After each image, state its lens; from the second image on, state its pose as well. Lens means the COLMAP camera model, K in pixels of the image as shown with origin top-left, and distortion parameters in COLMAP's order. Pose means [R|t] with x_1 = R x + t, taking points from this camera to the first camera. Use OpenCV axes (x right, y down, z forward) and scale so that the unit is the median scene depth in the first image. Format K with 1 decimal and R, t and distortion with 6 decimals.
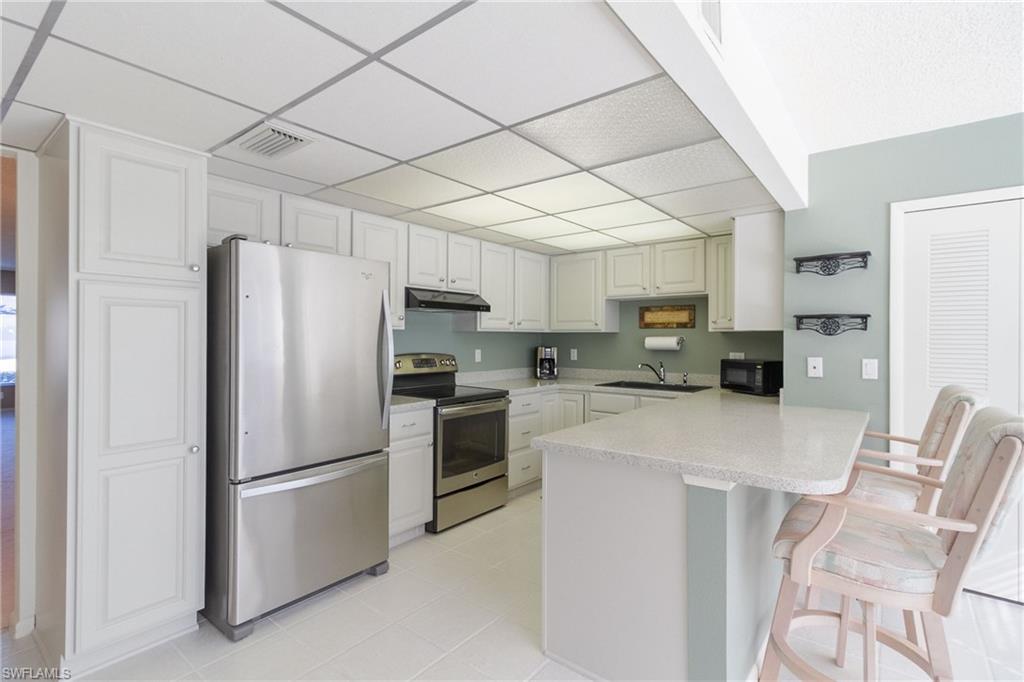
lens RADIAL K [[485.8, 0, 487.5], [0, 485.8, 337.4], [0, 0, 1]] dist [0.001143, 0.000427]
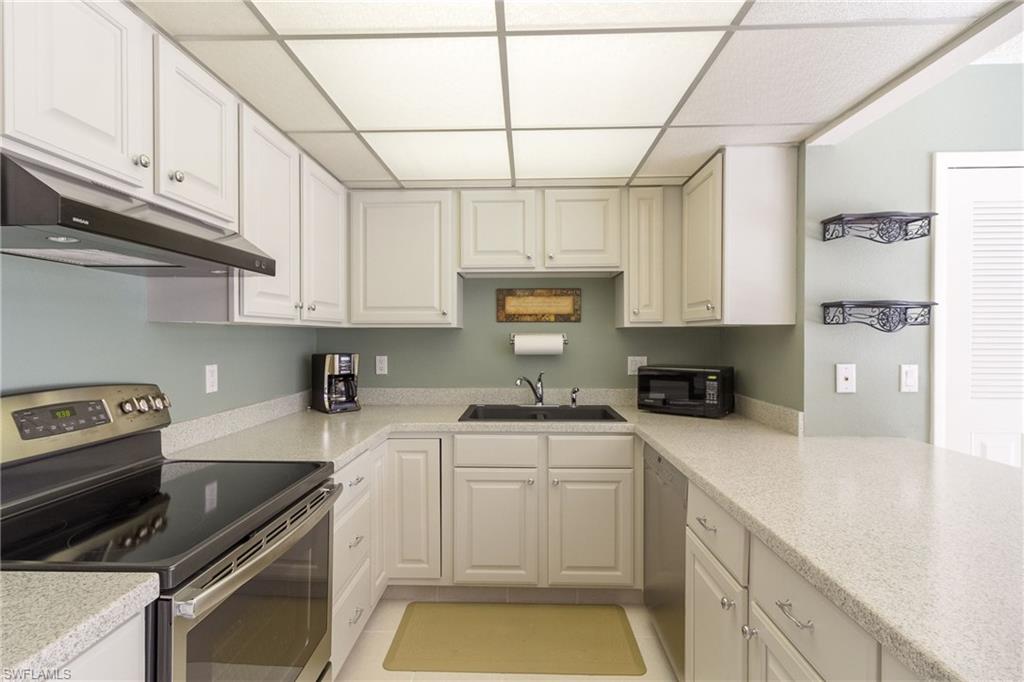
lens RADIAL K [[498.0, 0, 508.8], [0, 498.0, 339.1], [0, 0, 1]] dist [0.001467, 0.000237]
pose [[0.784746, -0.008411, 0.619760, -0.105529], [0.003759, 0.999954, 0.008812, -0.001879], [-0.619806, -0.004585, 0.784742, 0.568324]]
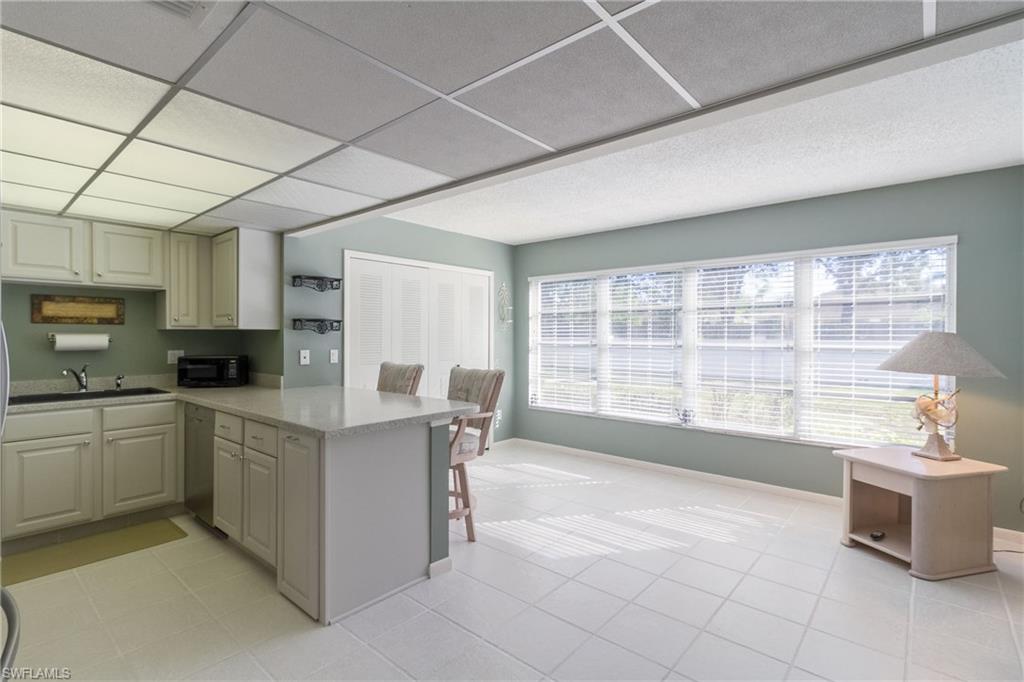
lens RADIAL K [[485.4, 0, 517.8], [0, 485.4, 339.2], [0, 0, 1]] dist [0.000761, 0.000902]
pose [[0.009420, -0.010593, 0.999900, -0.515747], [-0.002219, 0.999941, 0.010614, -0.004078], [-0.999953, -0.002319, 0.009396, 0.300700]]
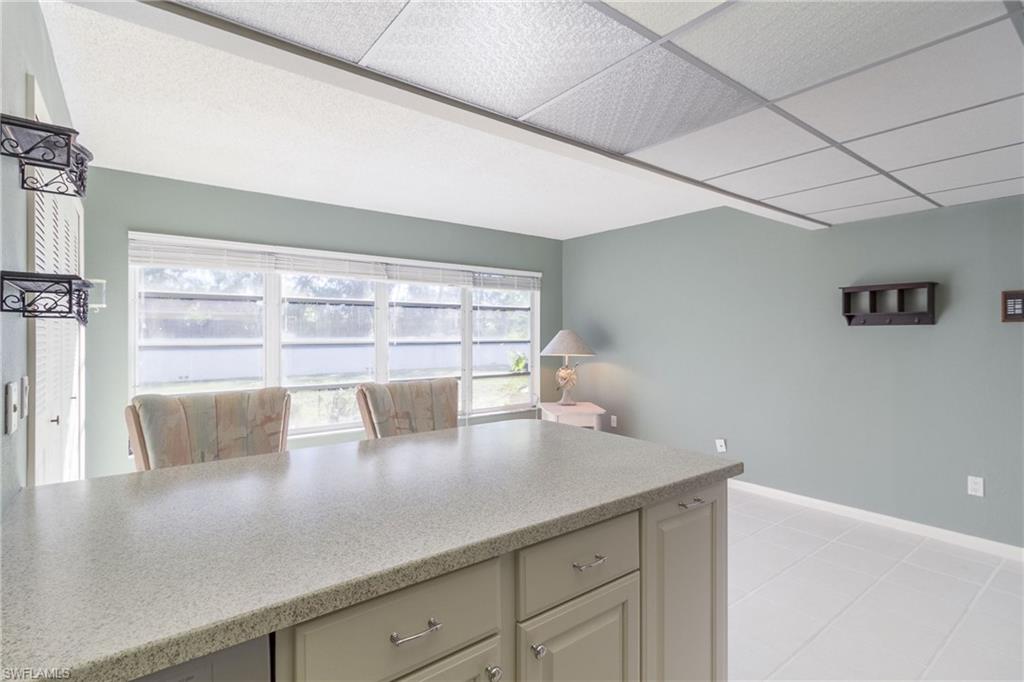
lens RADIAL K [[495.1, 0, 512.0], [0, 495.1, 341.0], [0, 0, 1]] dist [0.001625, 0.000226]
pose [[-0.977451, -0.007885, 0.211017, 0.122983], [-0.004414, 0.999847, 0.016918, -0.002869], [-0.211118, 0.015605, -0.977336, 0.983920]]
